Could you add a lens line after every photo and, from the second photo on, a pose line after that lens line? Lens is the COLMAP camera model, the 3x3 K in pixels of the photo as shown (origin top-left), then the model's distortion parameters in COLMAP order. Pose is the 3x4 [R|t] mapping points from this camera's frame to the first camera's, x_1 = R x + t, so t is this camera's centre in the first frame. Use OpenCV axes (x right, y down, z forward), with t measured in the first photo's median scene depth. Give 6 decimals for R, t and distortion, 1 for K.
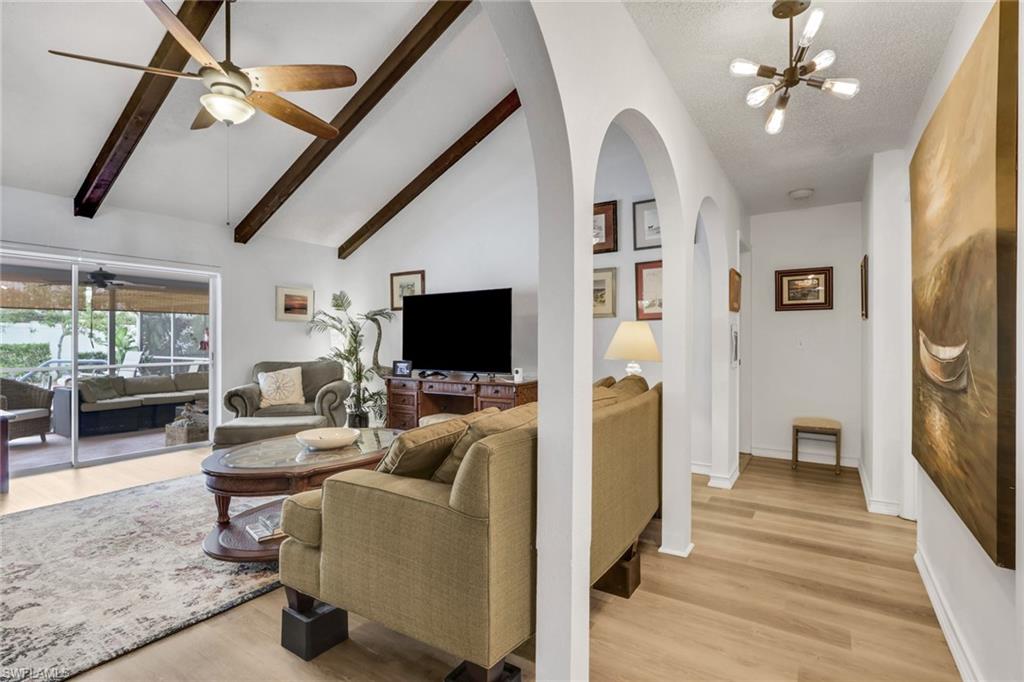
lens RADIAL K [[488.9, 0, 508.4], [0, 488.9, 339.1], [0, 0, 1]] dist [0.009524, -0.001980]
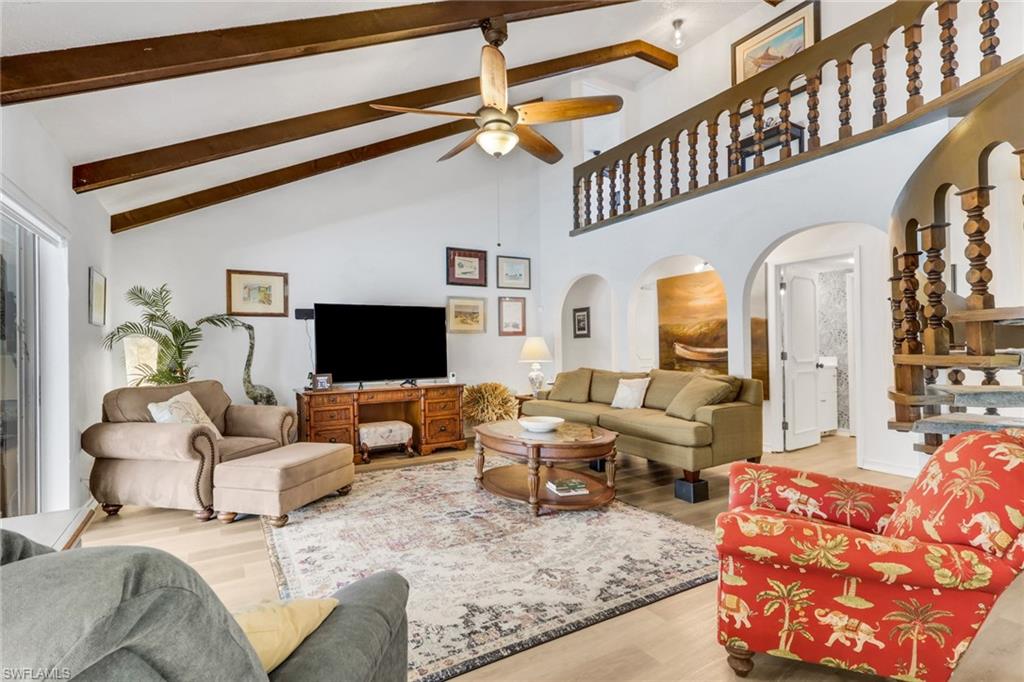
lens RADIAL K [[488.9, 0, 508.0], [0, 488.9, 343.9], [0, 0, 1]] dist [0.009524, -0.001980]
pose [[0.426913, 0.002561, 0.904289, -1.027326], [0.011963, 0.999892, -0.008479, -0.000480], [-0.904213, 0.014437, 0.426837, 0.335420]]
